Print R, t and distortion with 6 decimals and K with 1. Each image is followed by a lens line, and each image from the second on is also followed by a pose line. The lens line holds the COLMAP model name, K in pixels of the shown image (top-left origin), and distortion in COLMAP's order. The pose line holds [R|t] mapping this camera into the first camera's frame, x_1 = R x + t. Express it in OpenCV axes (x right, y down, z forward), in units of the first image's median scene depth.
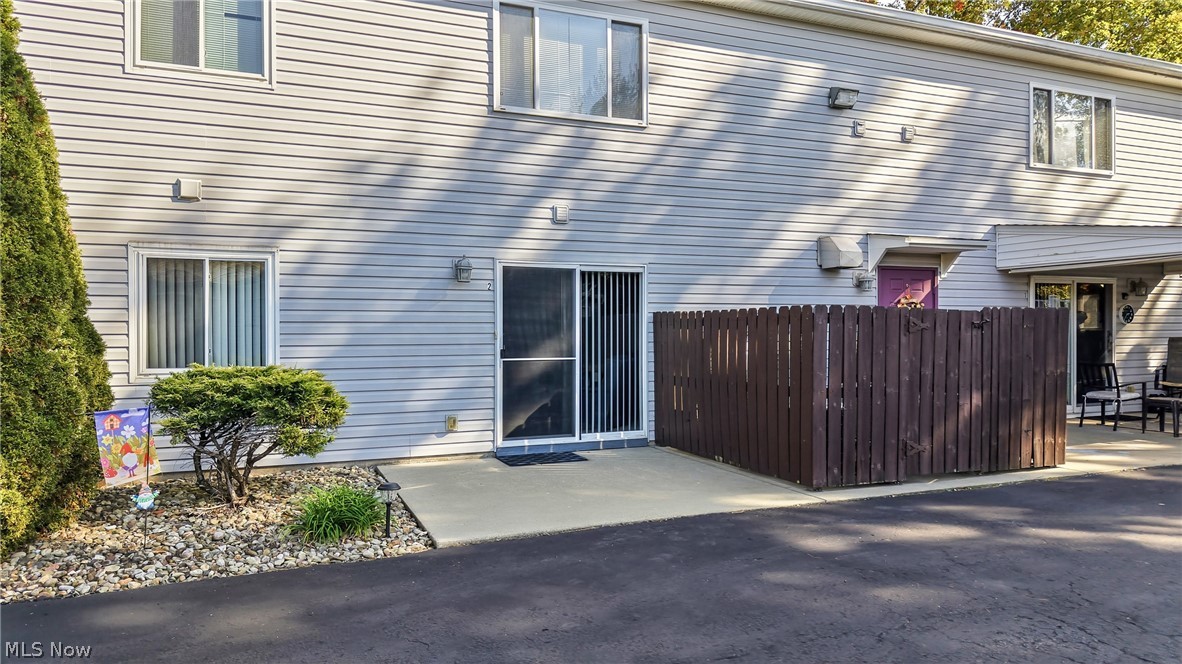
lens RADIAL K [[790.8, 0, 587.0], [0, 790.8, 334.3], [0, 0, 1]] dist [0.022624, -0.041802]
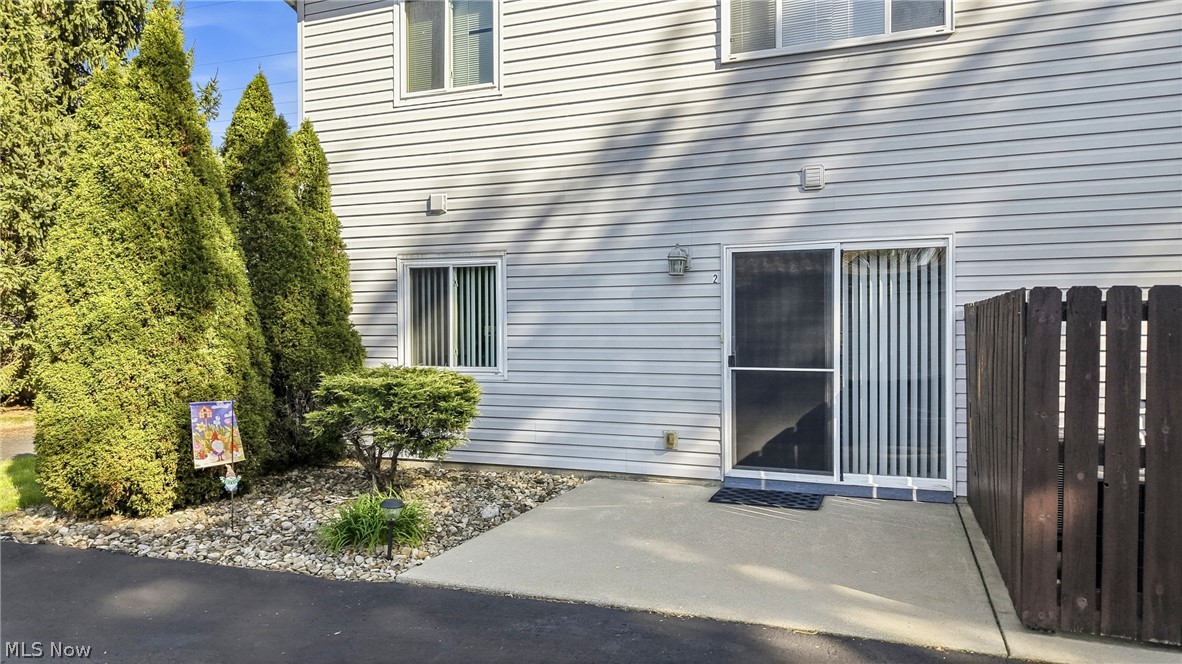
lens RADIAL K [[790.8, 0, 595.0], [0, 790.8, 332.2], [0, 0, 1]] dist [0.022624, -0.041802]
pose [[0.715081, 0.002115, -0.699038, 0.359091], [-0.002367, 0.999997, 0.000604, -0.005212], [0.699037, 0.001223, 0.715084, 0.322988]]
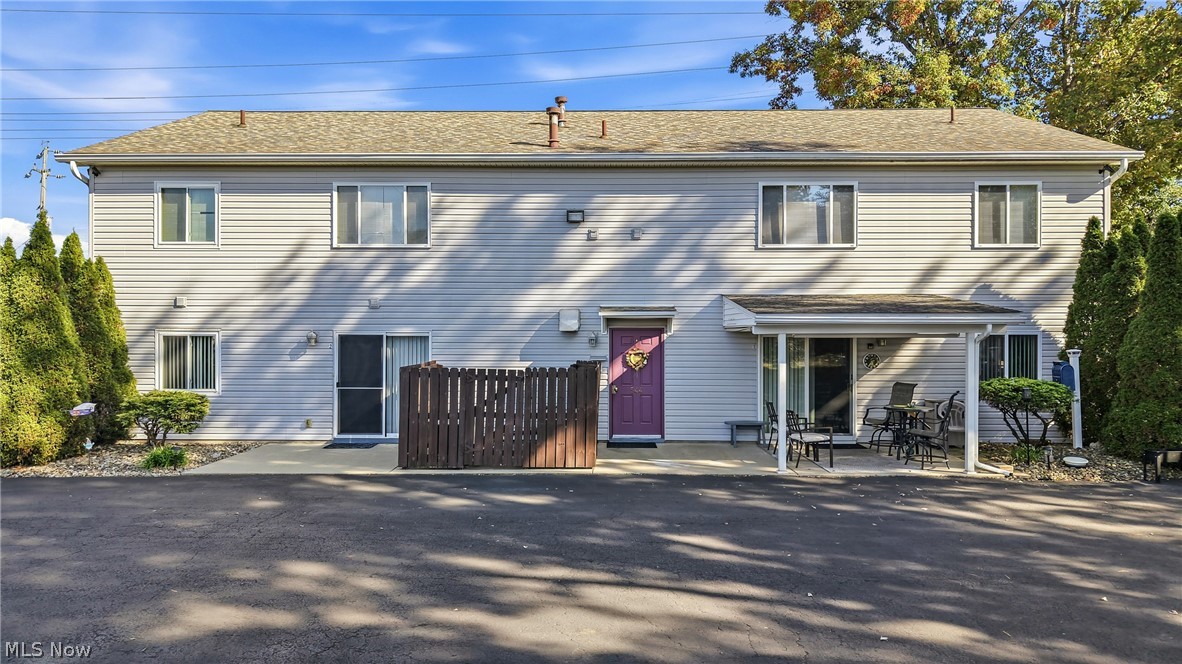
lens RADIAL K [[790.8, 0, 599.2], [0, 790.8, 331.7], [0, 0, 1]] dist [0.022624, -0.041802]
pose [[0.917526, 0.004056, -0.397655, 1.129205], [-0.006451, 0.999968, -0.004686, -0.089322], [0.397623, 0.006865, 0.917523, -0.388277]]
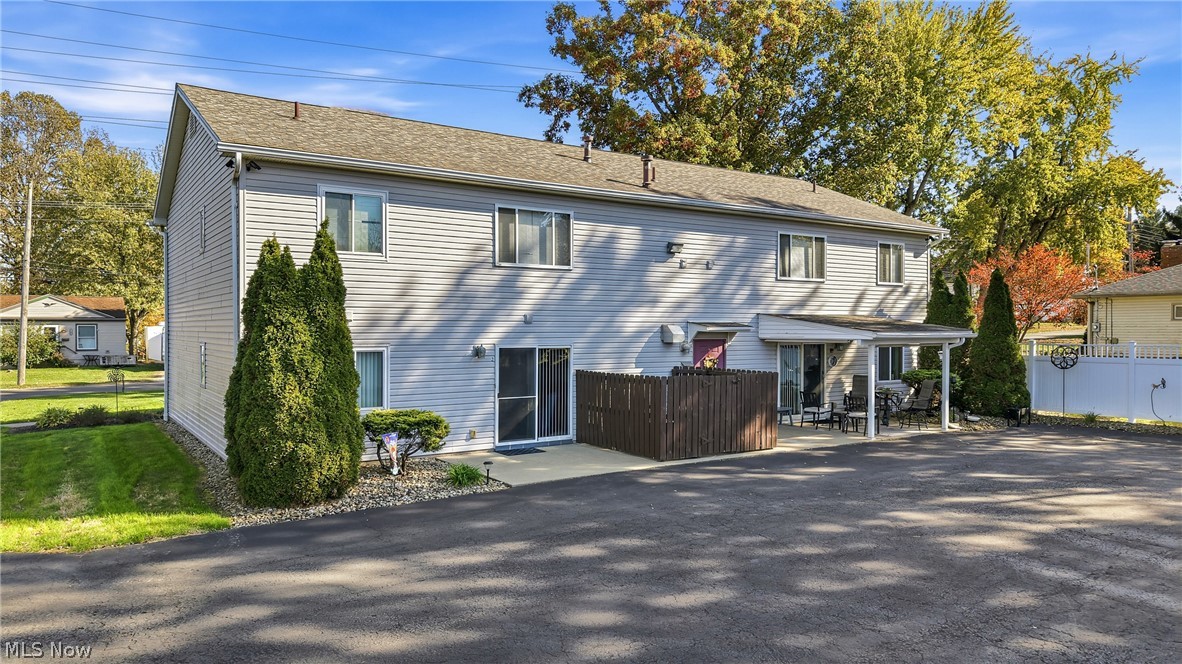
lens RADIAL K [[790.8, 0, 585.2], [0, 790.8, 336.5], [0, 0, 1]] dist [0.022624, -0.041802]
pose [[0.980981, 0.001829, 0.194097, -0.268349], [-0.002769, 0.999986, 0.004568, -0.123179], [-0.194086, -0.005019, 0.980972, -0.861064]]
